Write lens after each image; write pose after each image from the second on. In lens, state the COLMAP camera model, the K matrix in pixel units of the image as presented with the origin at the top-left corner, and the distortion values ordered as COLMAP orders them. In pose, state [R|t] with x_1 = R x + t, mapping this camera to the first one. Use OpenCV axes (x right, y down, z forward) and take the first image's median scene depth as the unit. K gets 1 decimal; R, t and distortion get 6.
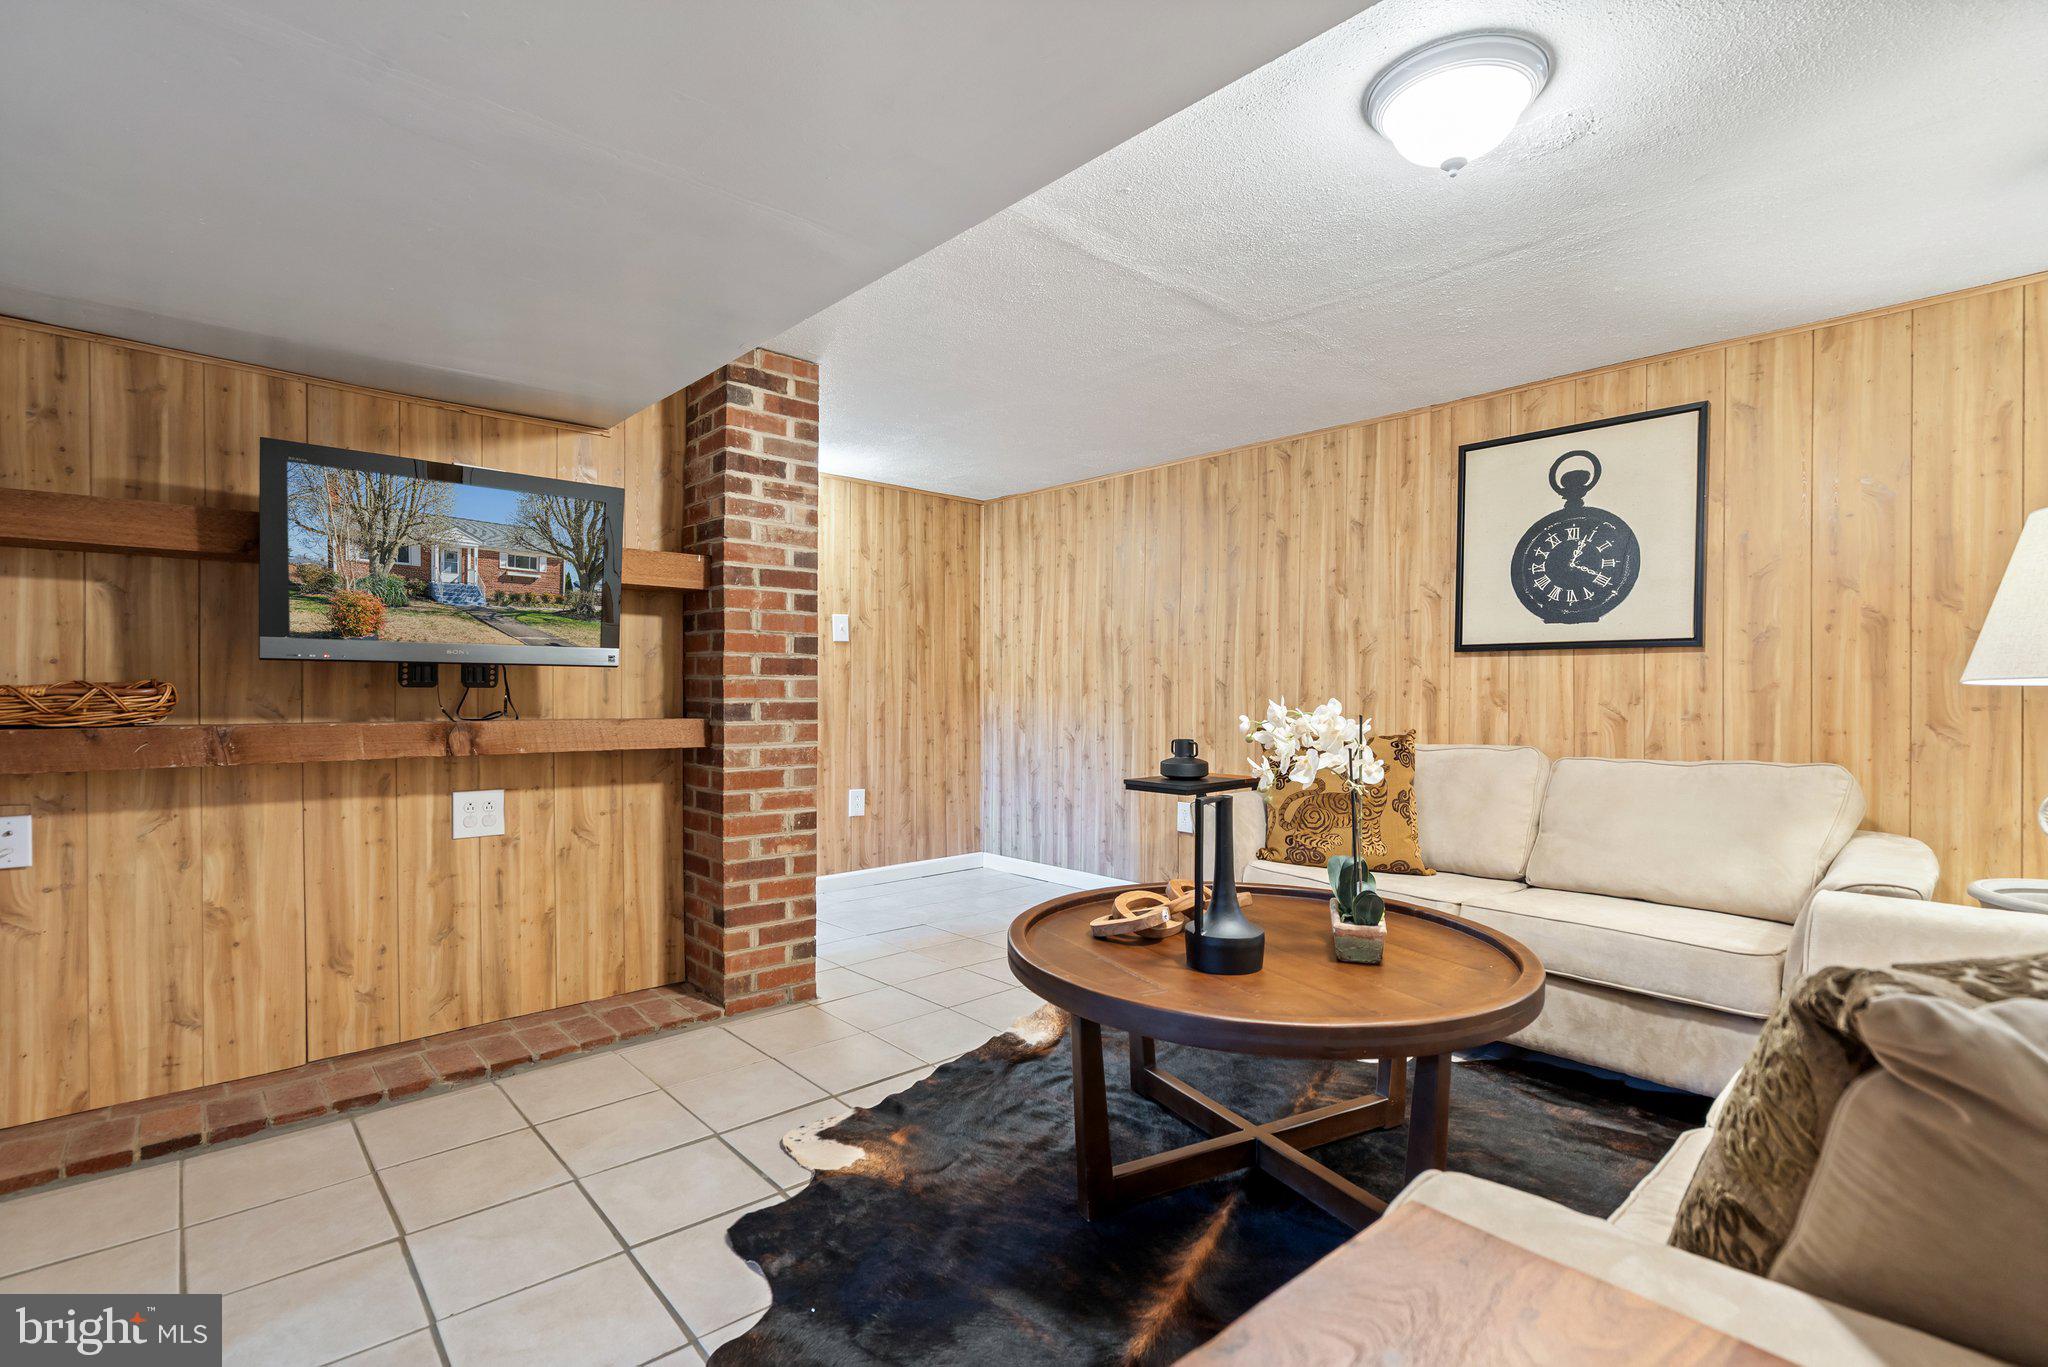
lens RADIAL K [[957.9, 0, 1011.8], [0, 957.9, 697.5], [0, 0, 1]] dist [-0.005109, 0.000403]
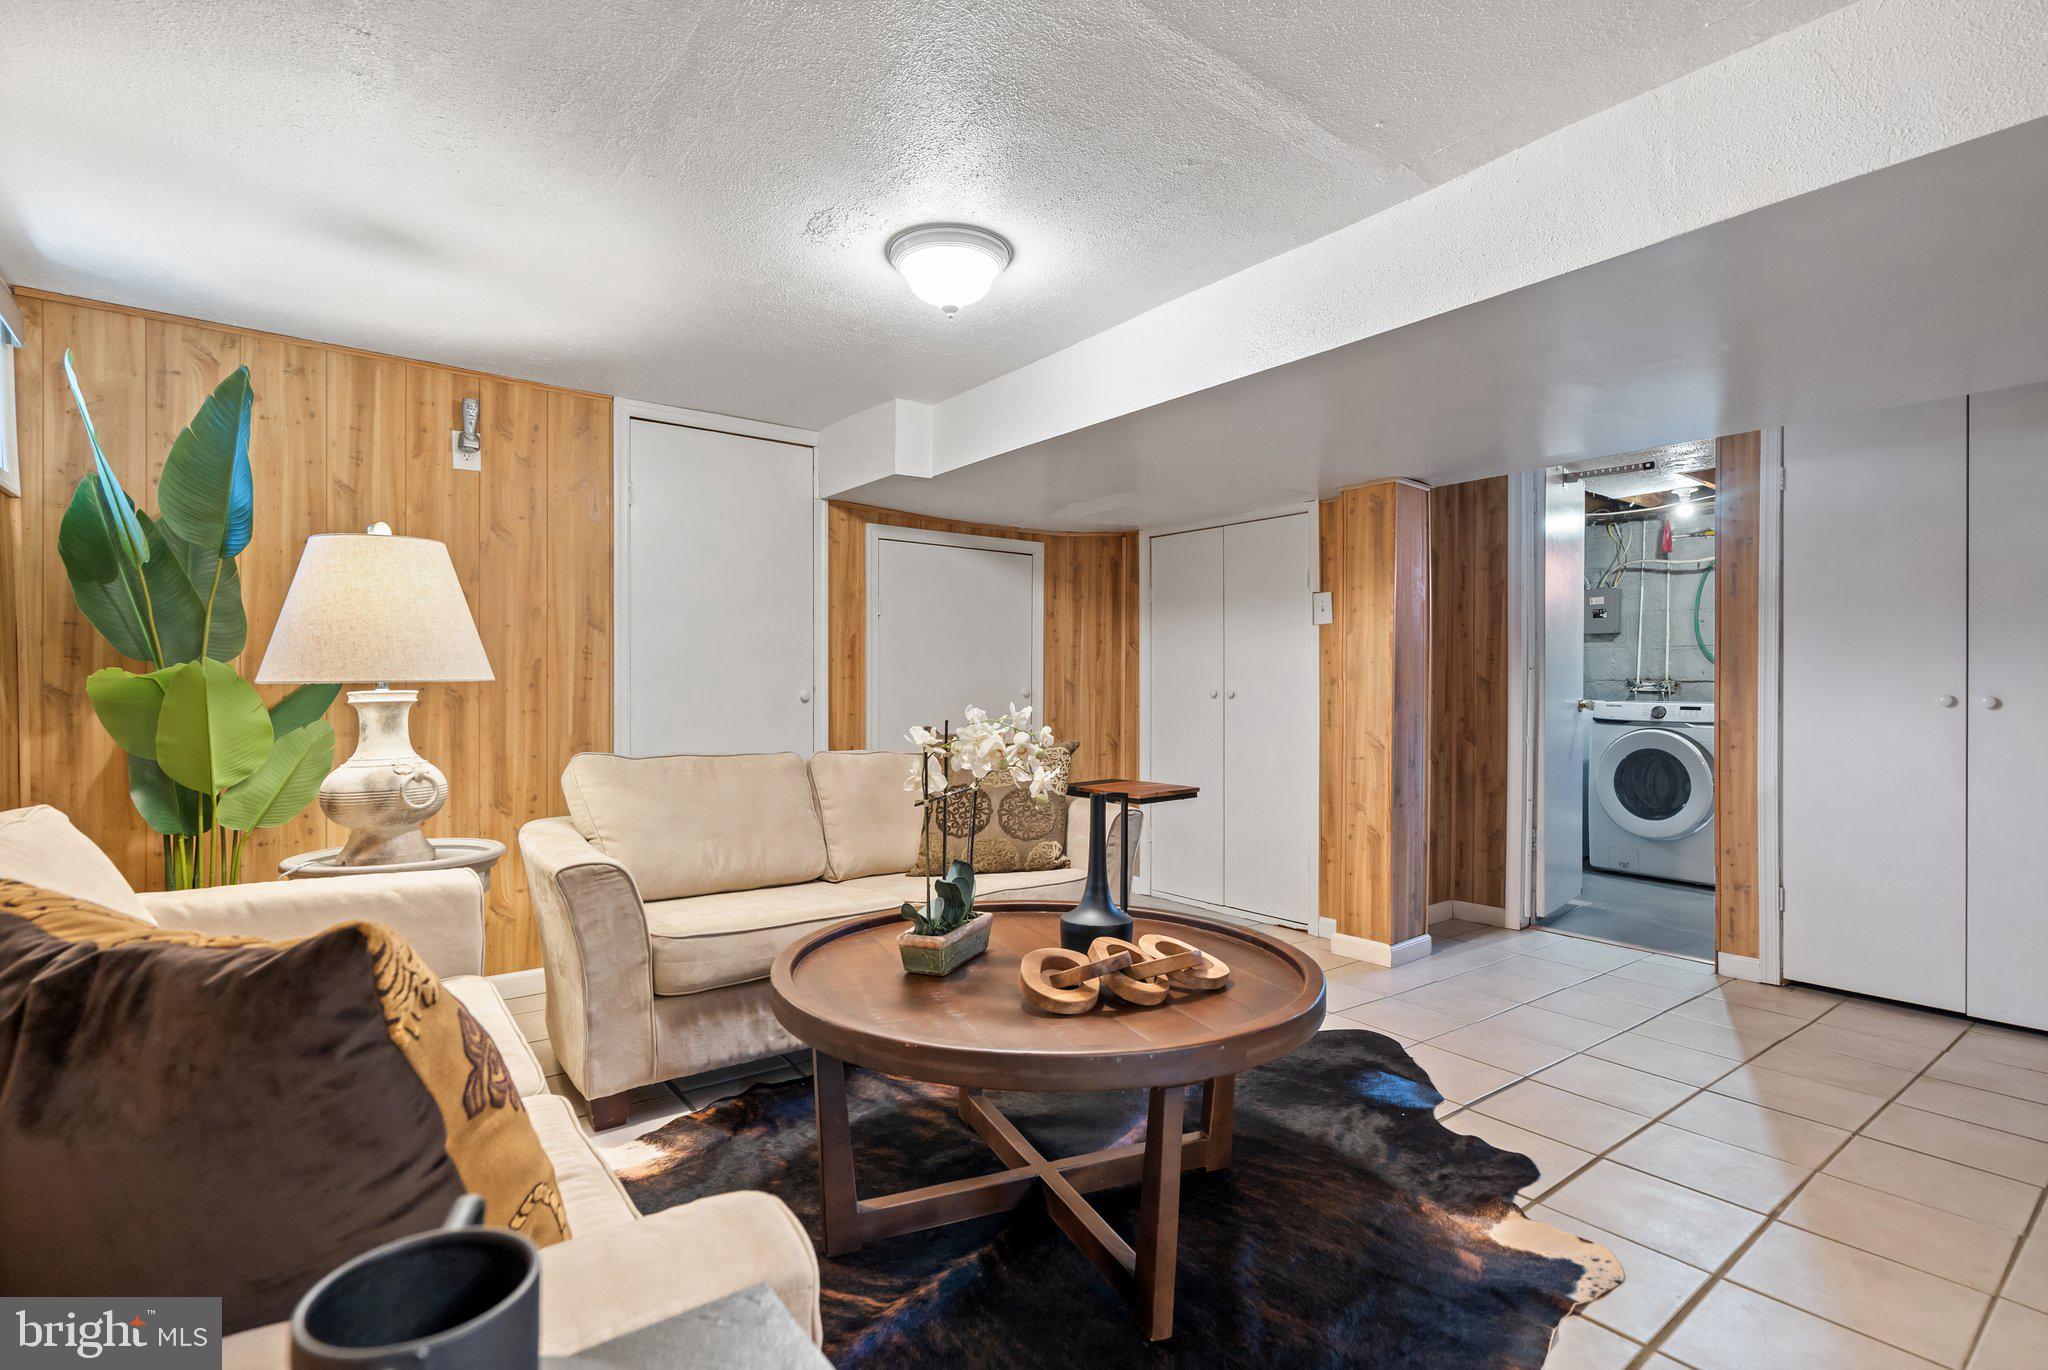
lens RADIAL K [[957.9, 0, 1042.6], [0, 957.9, 684.2], [0, 0, 1]] dist [-0.005109, 0.000403]
pose [[-0.998856, -0.005479, 0.047513, 0.129918], [-0.005089, 0.999952, 0.008333, -0.012792], [-0.047557, 0.008082, -0.998836, 1.170495]]
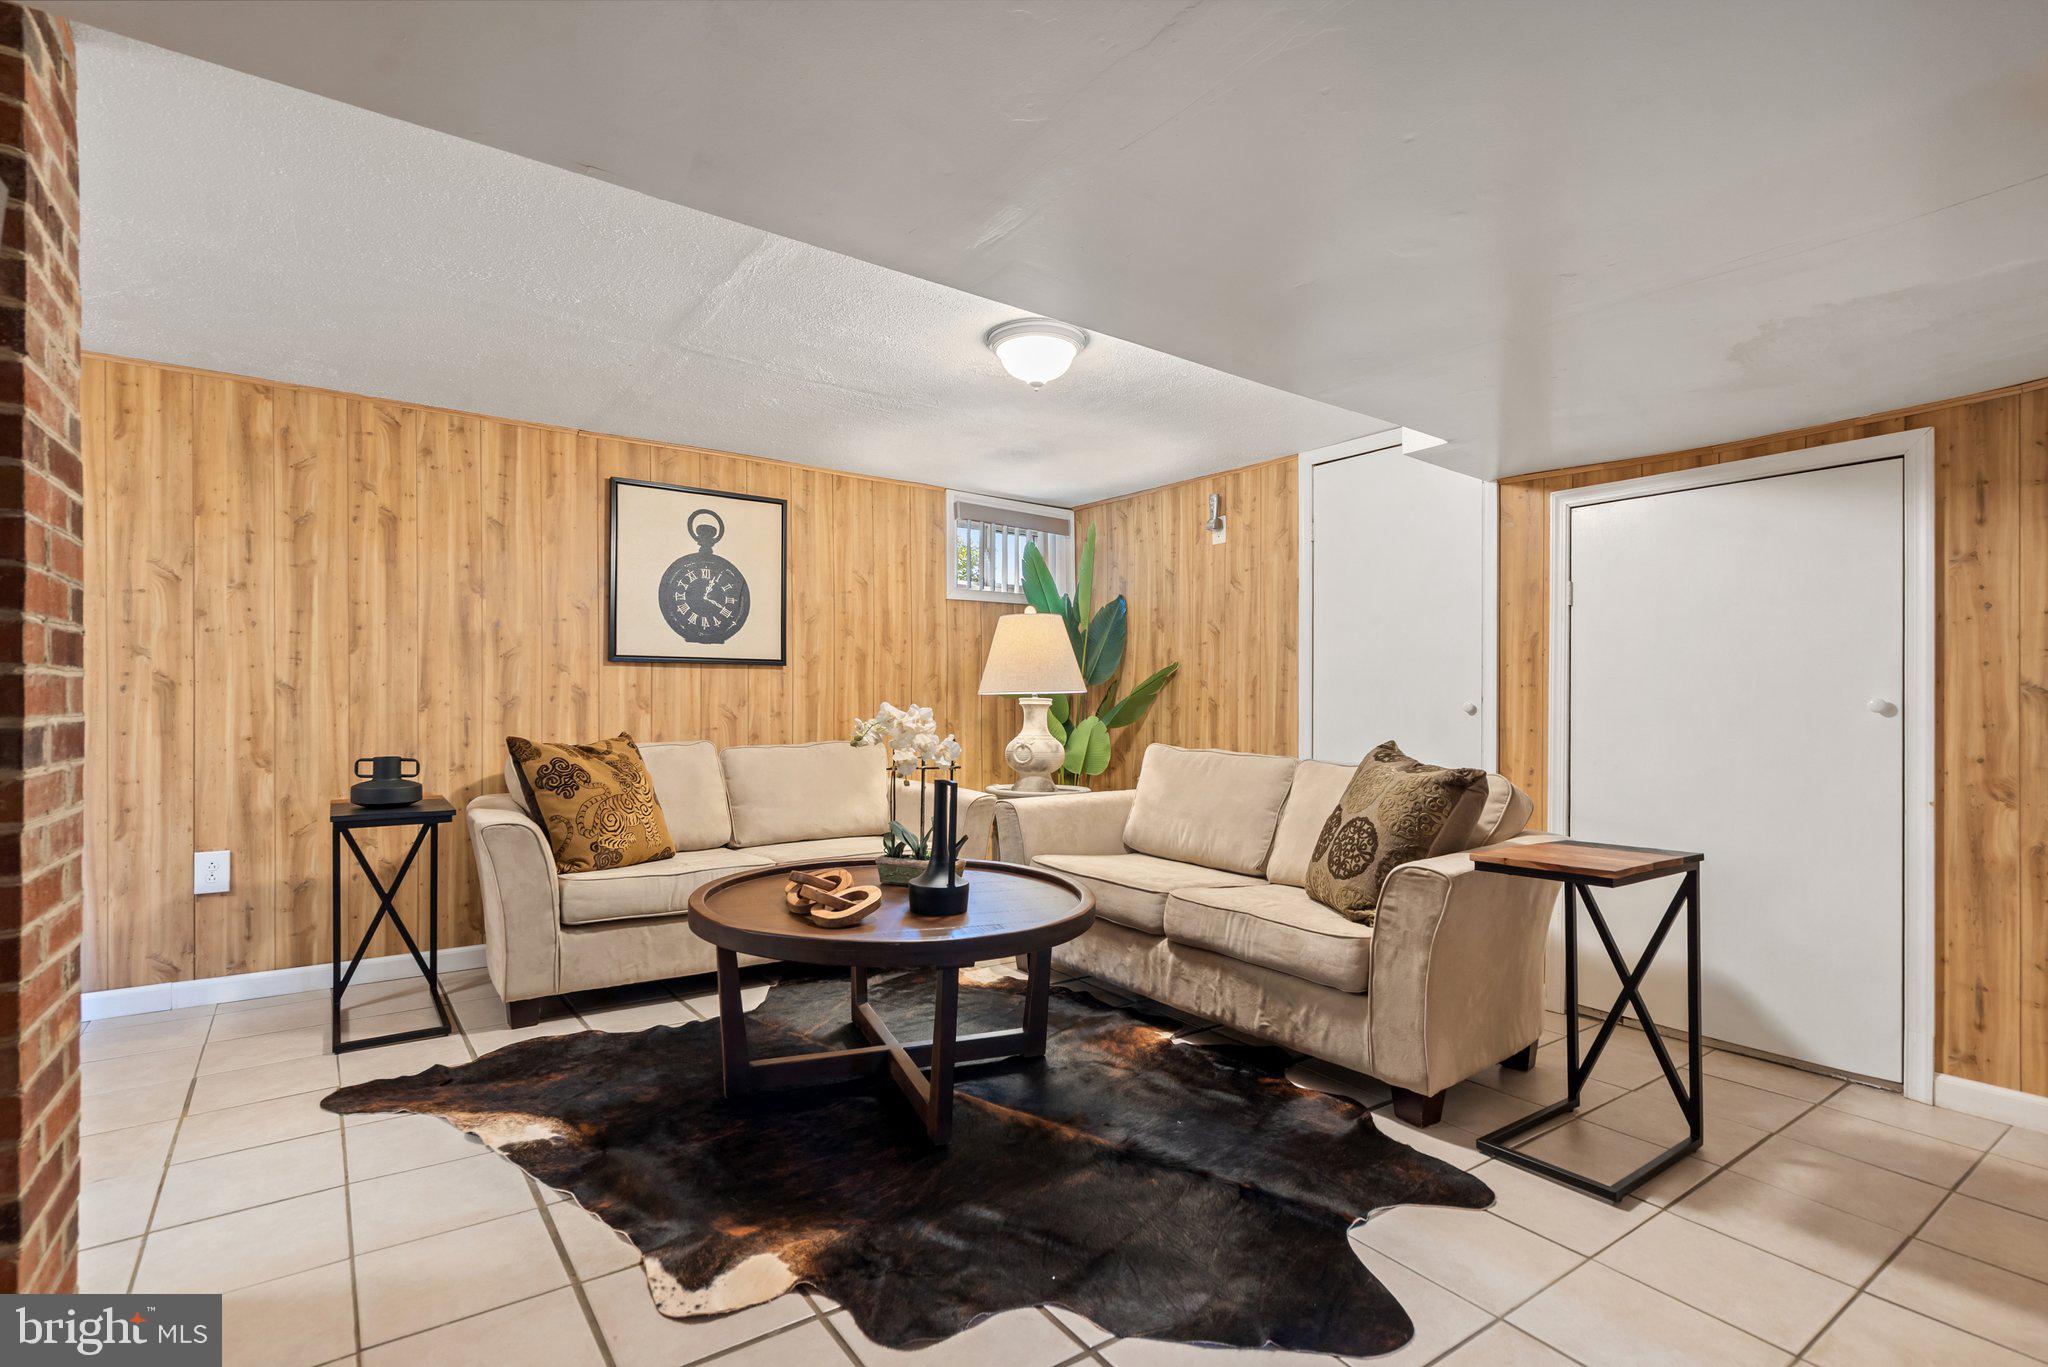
lens RADIAL K [[957.9, 0, 987.7], [0, 957.9, 694.6], [0, 0, 1]] dist [-0.005109, 0.000403]
pose [[0.102163, 0.003870, 0.994760, -0.600033], [0.007556, 0.999961, -0.004666, -0.000071], [-0.994739, 0.007993, 0.102130, 0.453300]]
